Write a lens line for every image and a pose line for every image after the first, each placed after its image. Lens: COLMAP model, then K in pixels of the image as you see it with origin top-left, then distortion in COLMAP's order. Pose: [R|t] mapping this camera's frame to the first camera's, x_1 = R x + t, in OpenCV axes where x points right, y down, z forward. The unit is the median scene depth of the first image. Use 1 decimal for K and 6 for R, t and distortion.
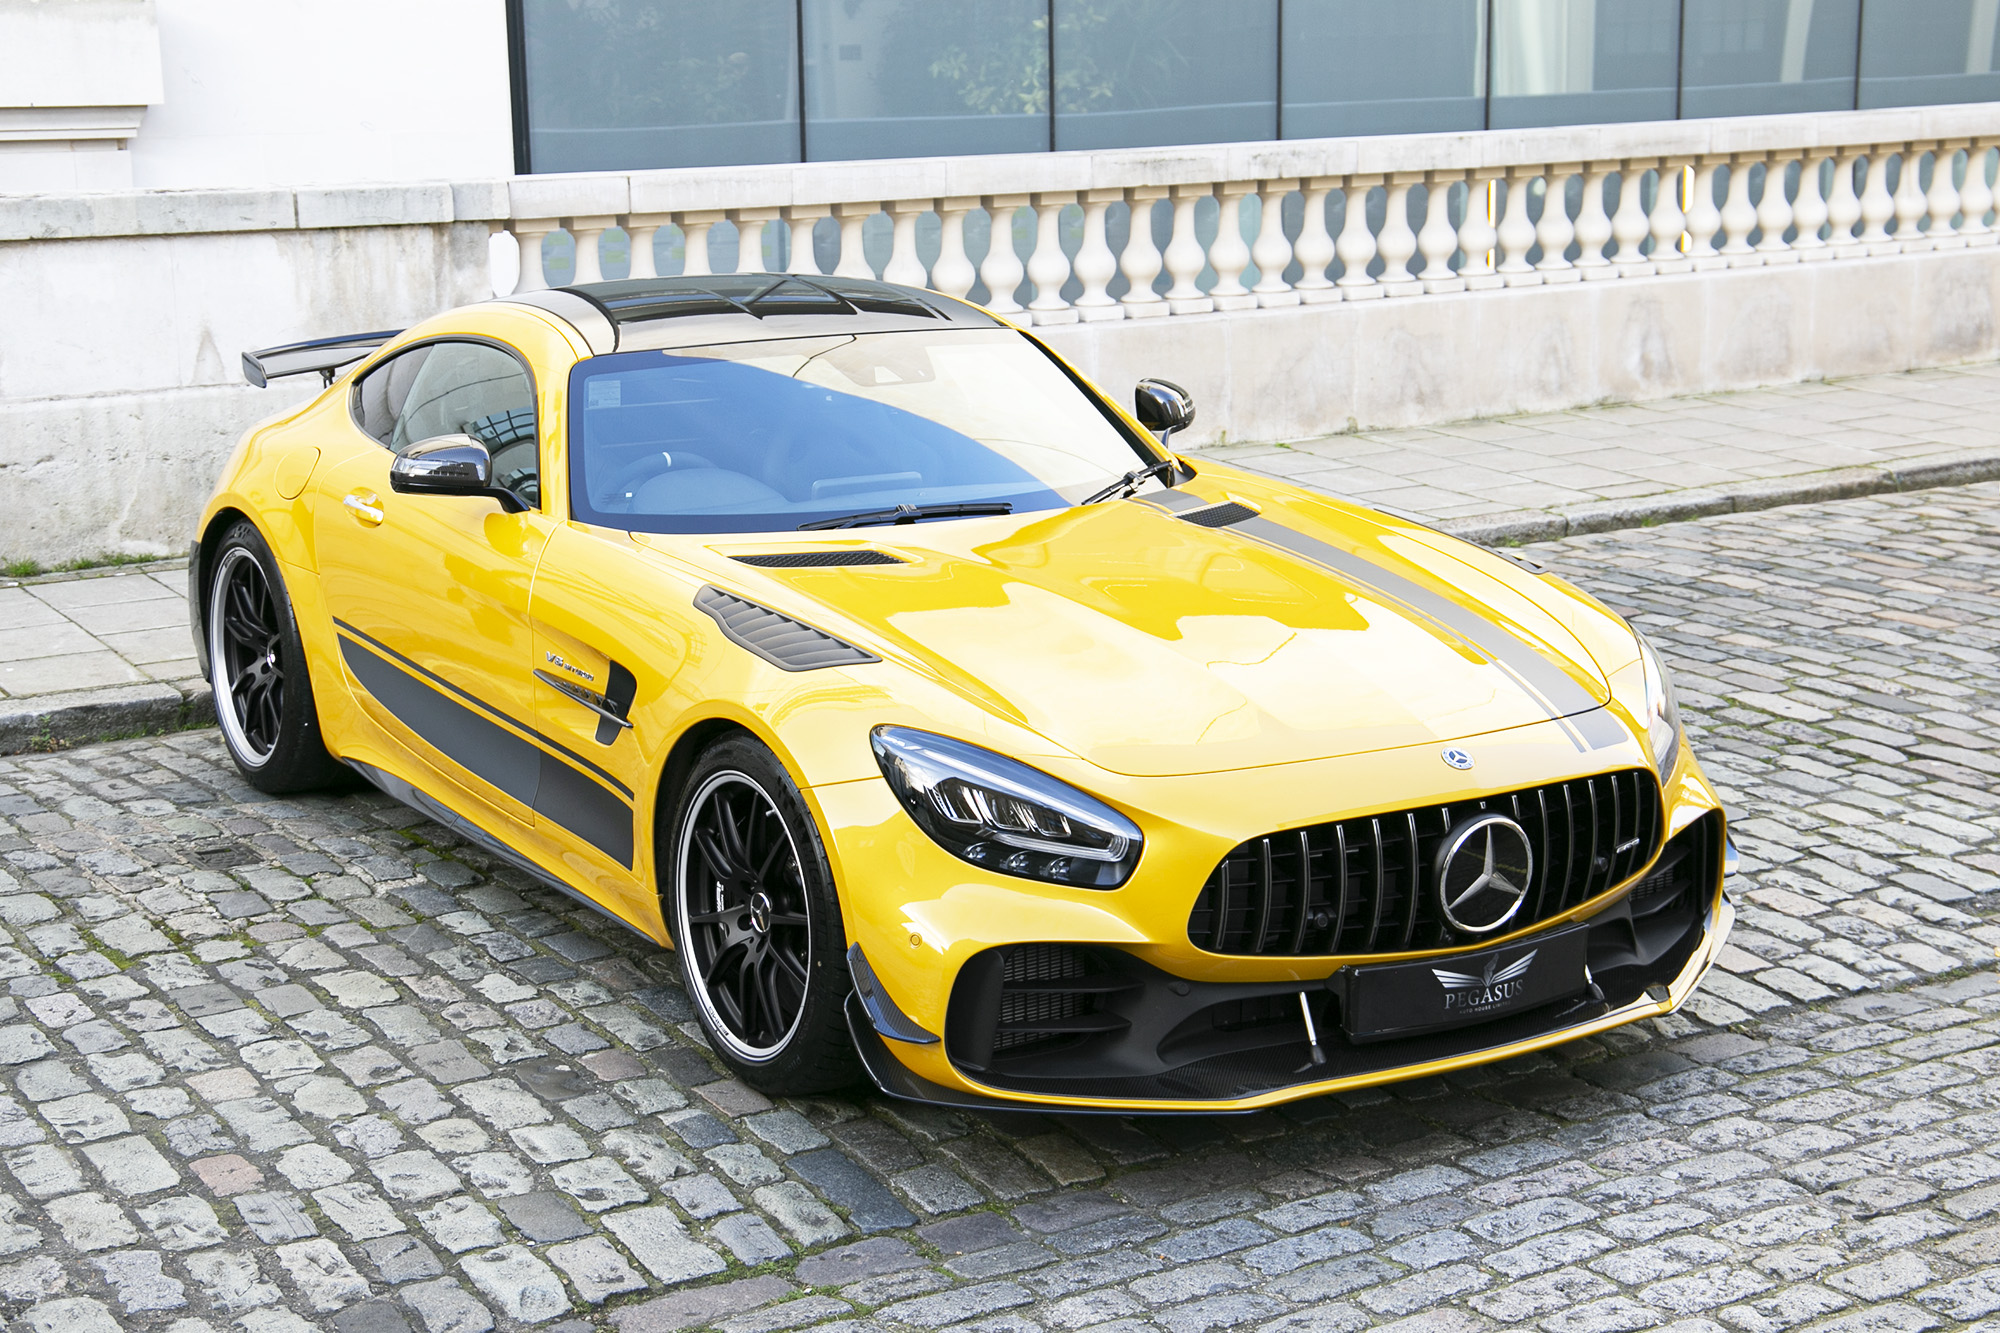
lens RADIAL K [[2890.2, 0, 1000.0], [0, 2890.2, 666.5], [0, 0, 1]] dist [0.065815, 0.064567]
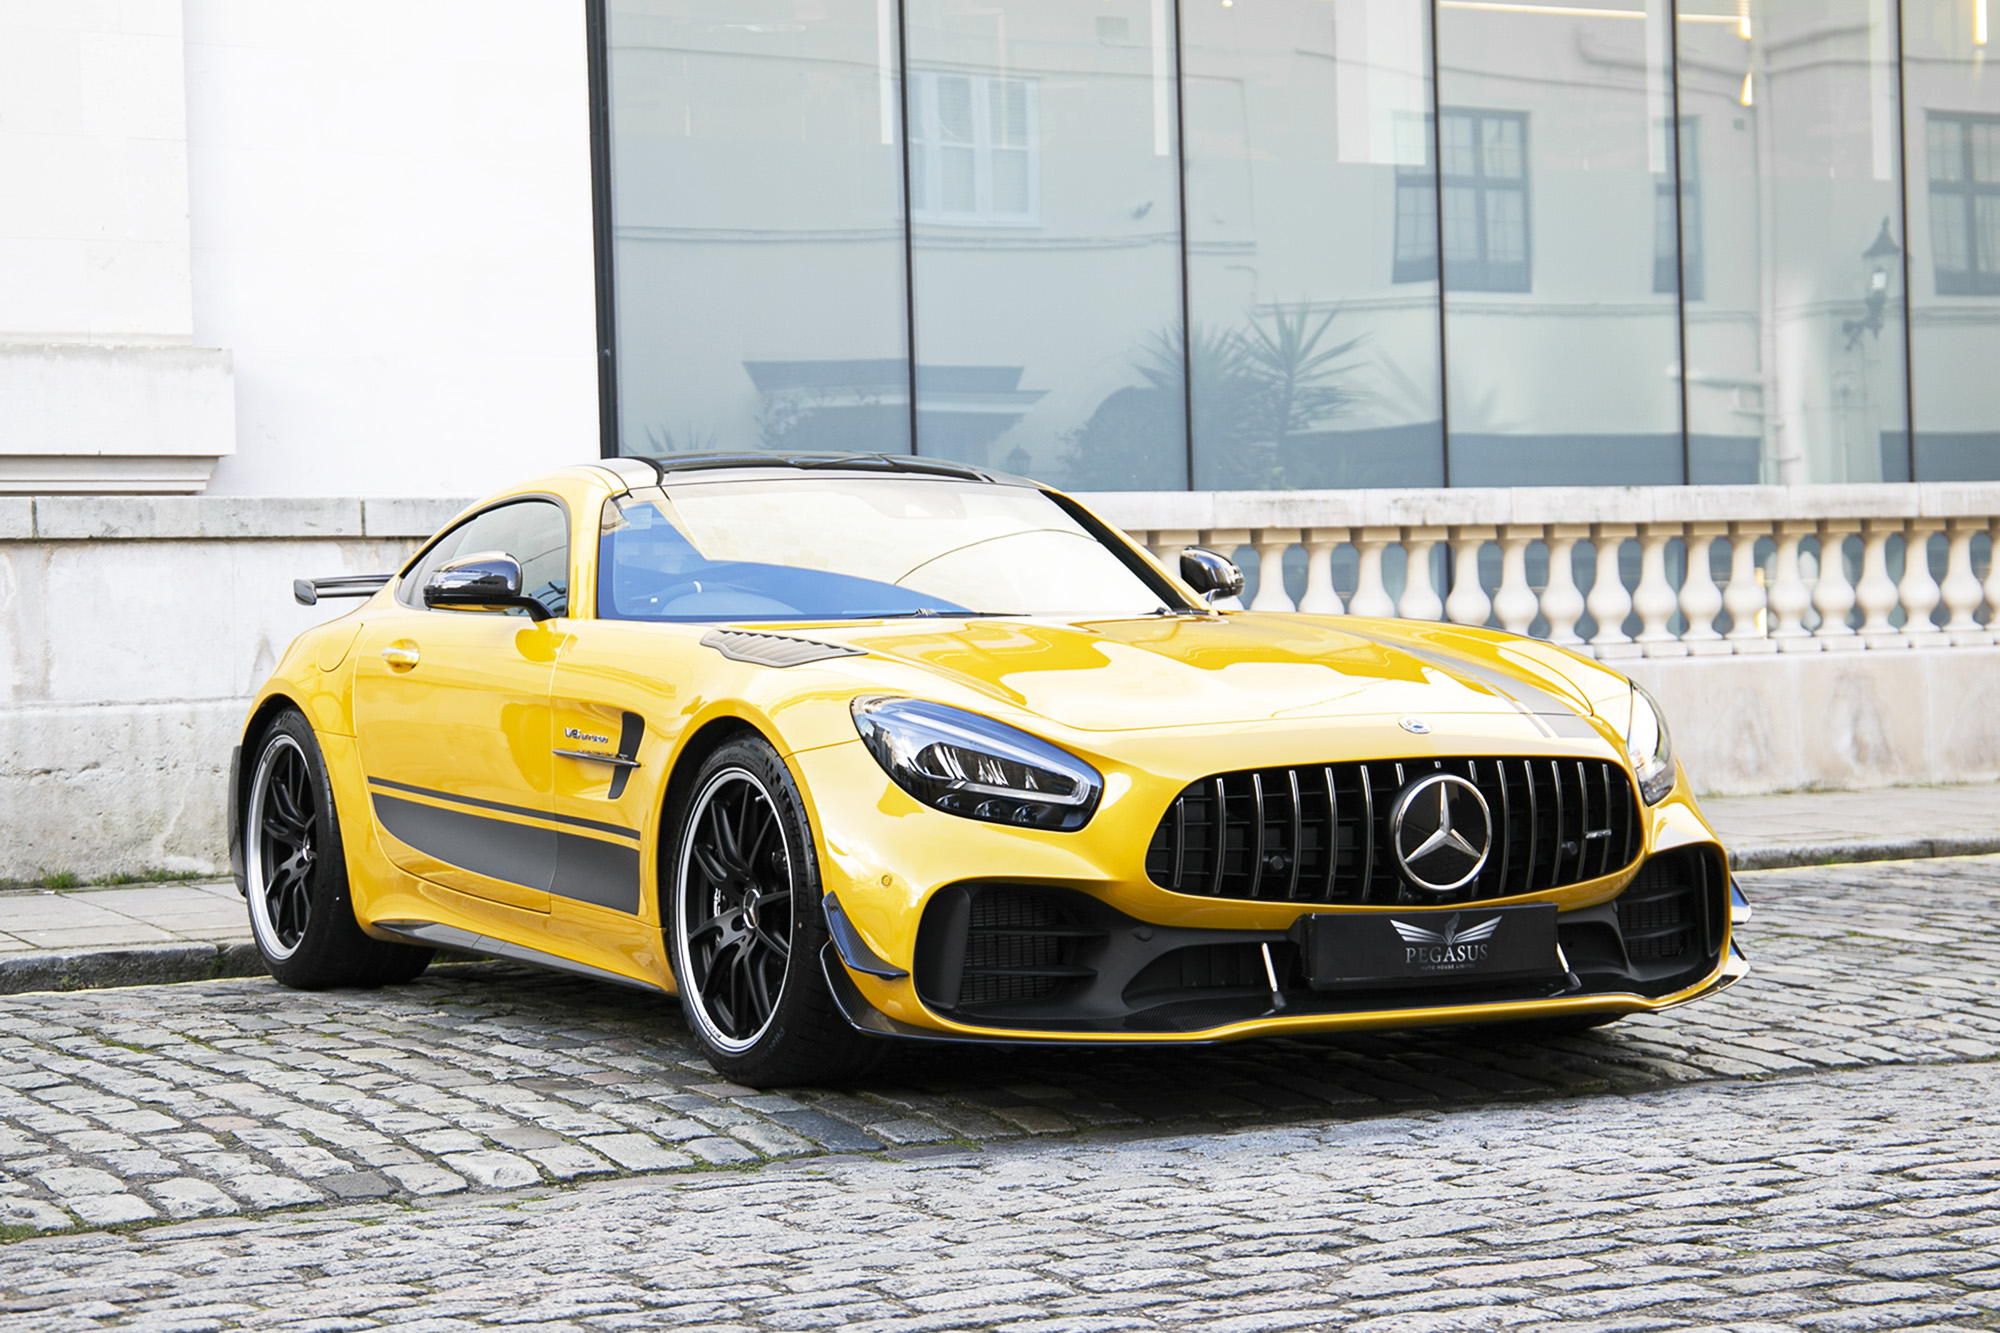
lens RADIAL K [[3532.3, 0, 1000.0], [0, 3532.3, 666.5], [0, 0, 1]] dist [0.139544, 0.047335]
pose [[0.997713, -0.011332, -0.066638, 0.067536], [-0.002451, 0.979135, -0.203198, 0.192160], [0.067551, 0.202897, 0.976867, -0.180240]]
